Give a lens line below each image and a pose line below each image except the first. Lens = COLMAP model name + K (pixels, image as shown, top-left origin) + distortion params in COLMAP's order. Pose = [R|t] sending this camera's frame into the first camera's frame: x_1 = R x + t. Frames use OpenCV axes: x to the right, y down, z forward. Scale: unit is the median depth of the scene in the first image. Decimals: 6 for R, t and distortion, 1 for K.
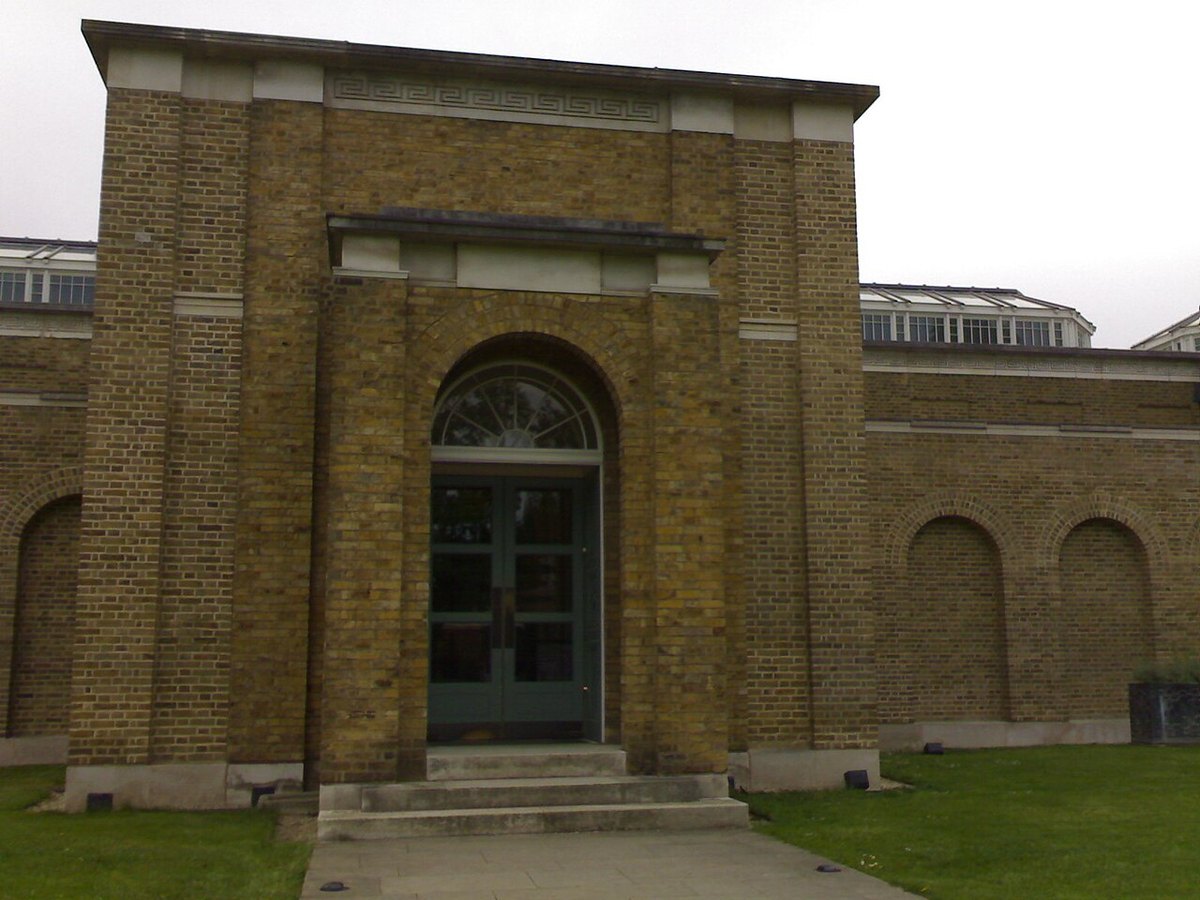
lens RADIAL K [[1247.8, 0, 601.2], [0, 1247.8, 445.4], [0, 0, 1]] dist [0.005353, 0.000000]
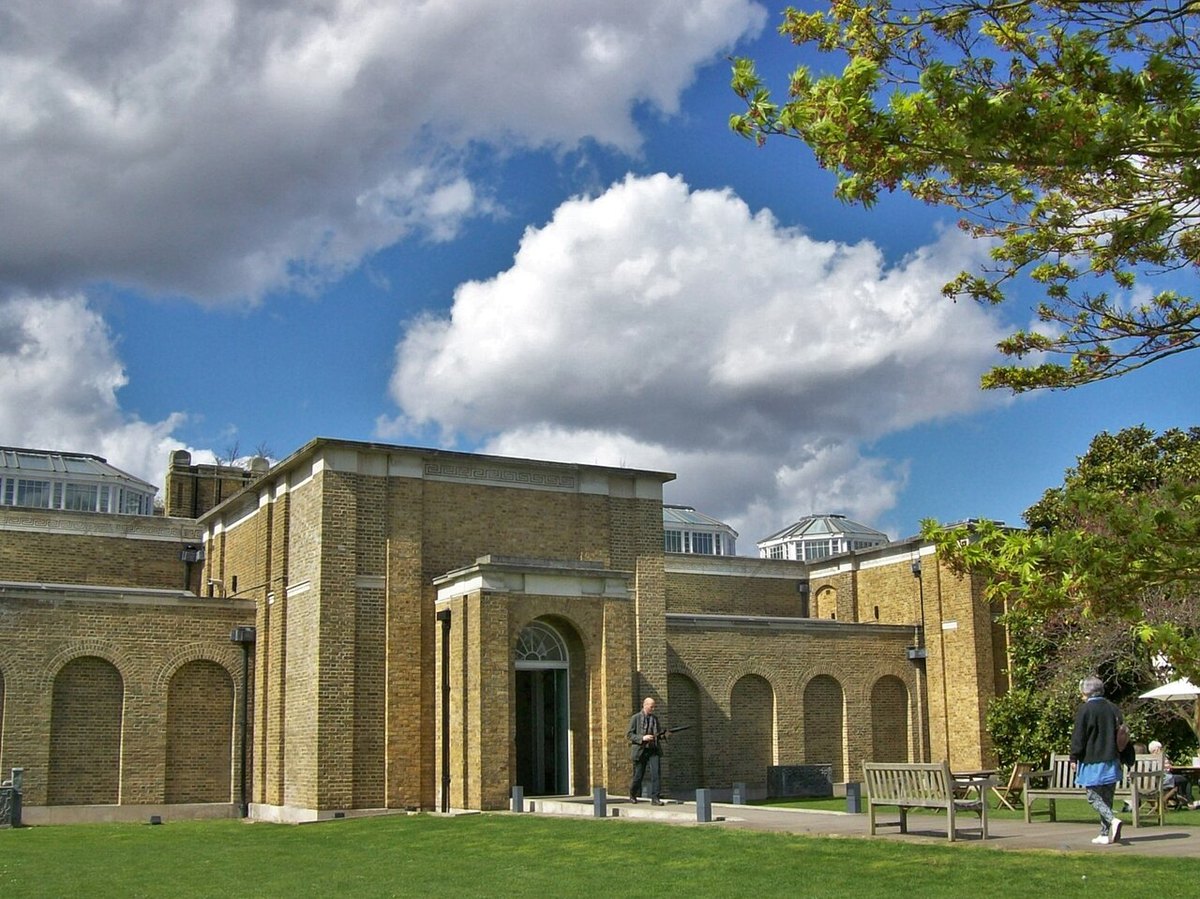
lens RADIAL K [[1334.4, 0, 600.0], [0, 1334.4, 452.3], [0, 0, 1]] dist [-0.127758, 0.000000]
pose [[0.948828, 0.058108, 0.310402, -0.623308], [-0.040790, 0.997242, -0.062001, -0.197849], [-0.313148, 0.046167, 0.948581, -1.120286]]
